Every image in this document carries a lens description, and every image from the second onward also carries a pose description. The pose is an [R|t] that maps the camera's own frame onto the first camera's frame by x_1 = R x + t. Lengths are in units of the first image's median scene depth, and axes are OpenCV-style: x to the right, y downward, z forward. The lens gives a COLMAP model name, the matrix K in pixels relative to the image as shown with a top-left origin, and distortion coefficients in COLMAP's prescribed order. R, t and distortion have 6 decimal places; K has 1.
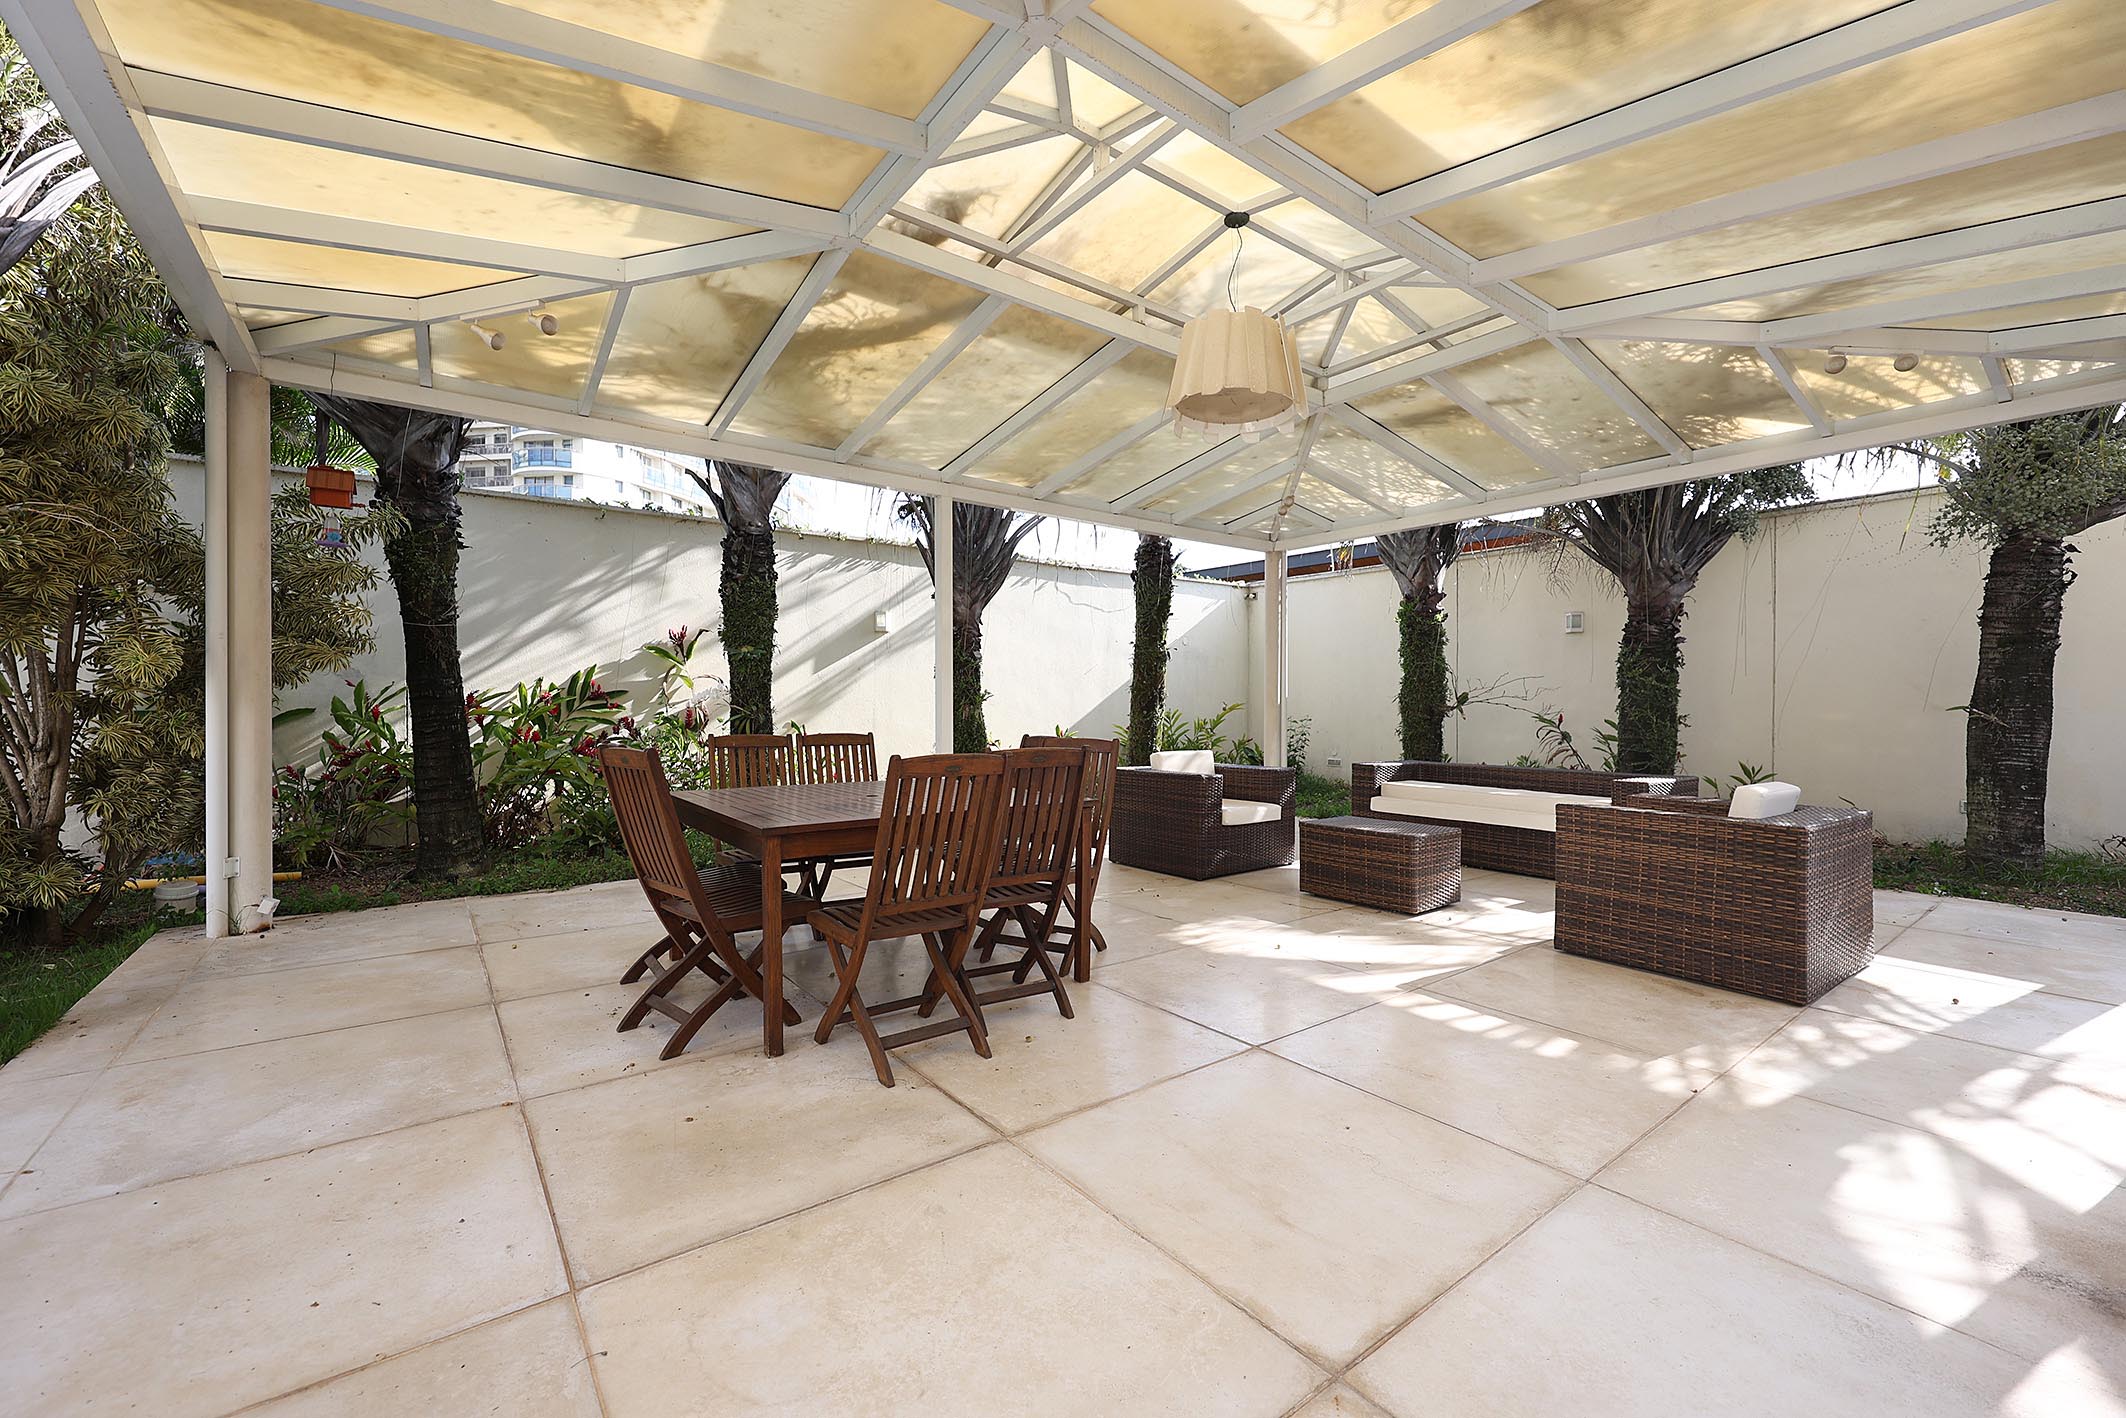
lens RADIAL K [[848.1, 0, 1063.0], [0, 848.1, 709.0], [0, 0, 1]] dist [-0.010727, -0.000169]
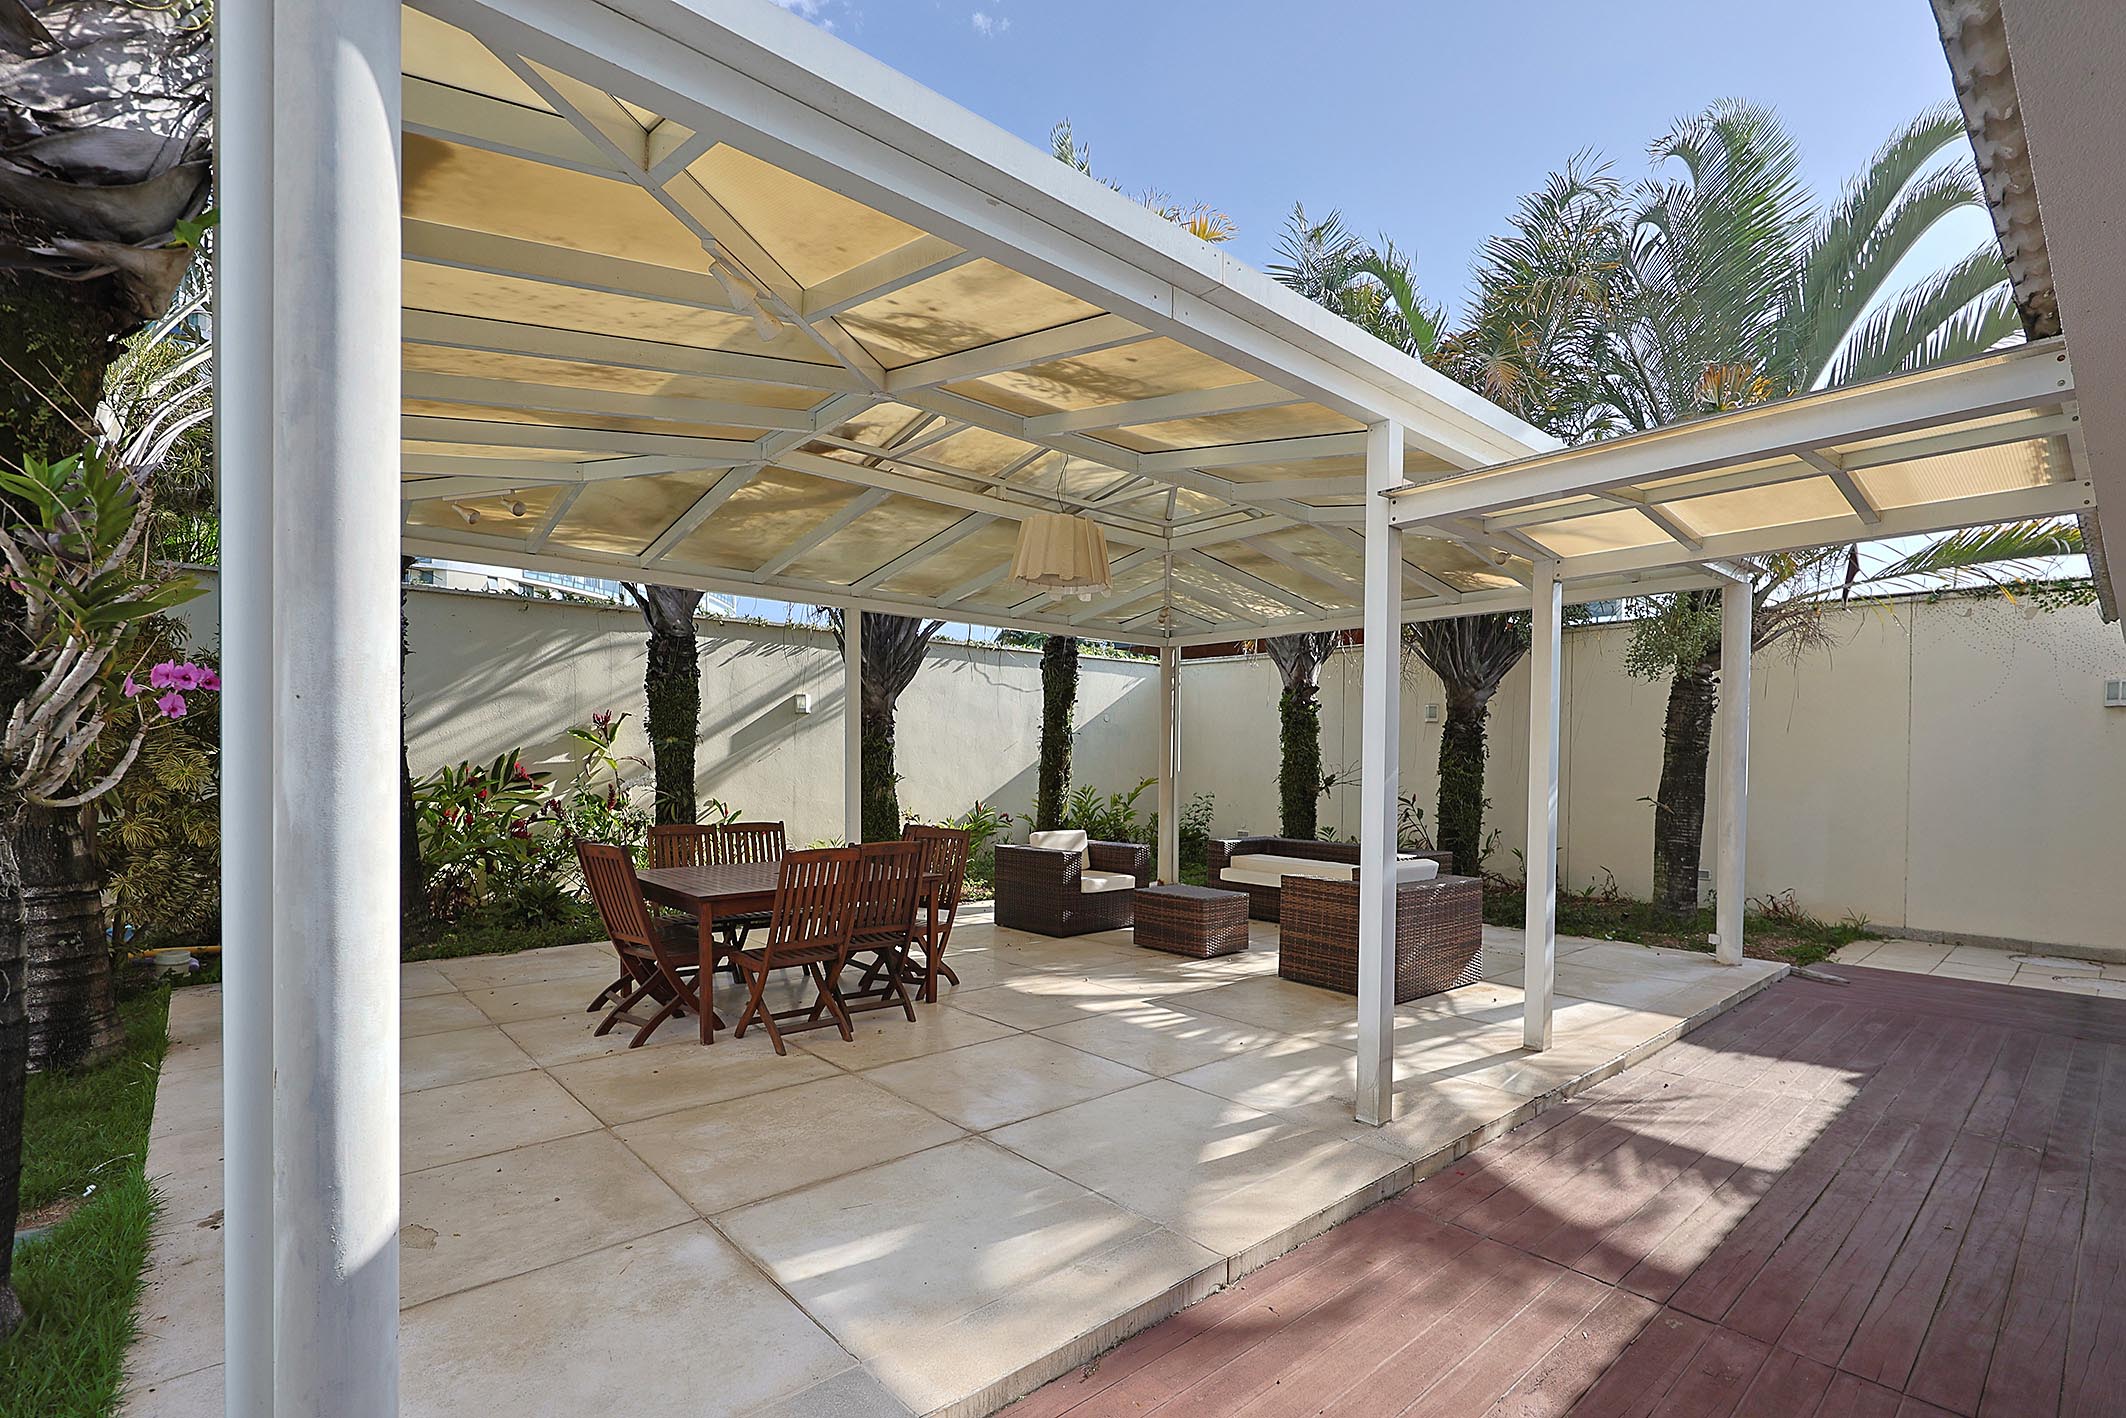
lens RADIAL K [[883.5, 0, 1112.7], [0, 883.5, 785.2], [0, 0, 1]] dist [-0.001068, 0.000016]
pose [[0.992933, 0.004155, 0.118602, 0.082716], [-0.005558, 0.999918, 0.011498, -0.034778], [-0.118545, -0.012076, 0.992875, -0.281774]]
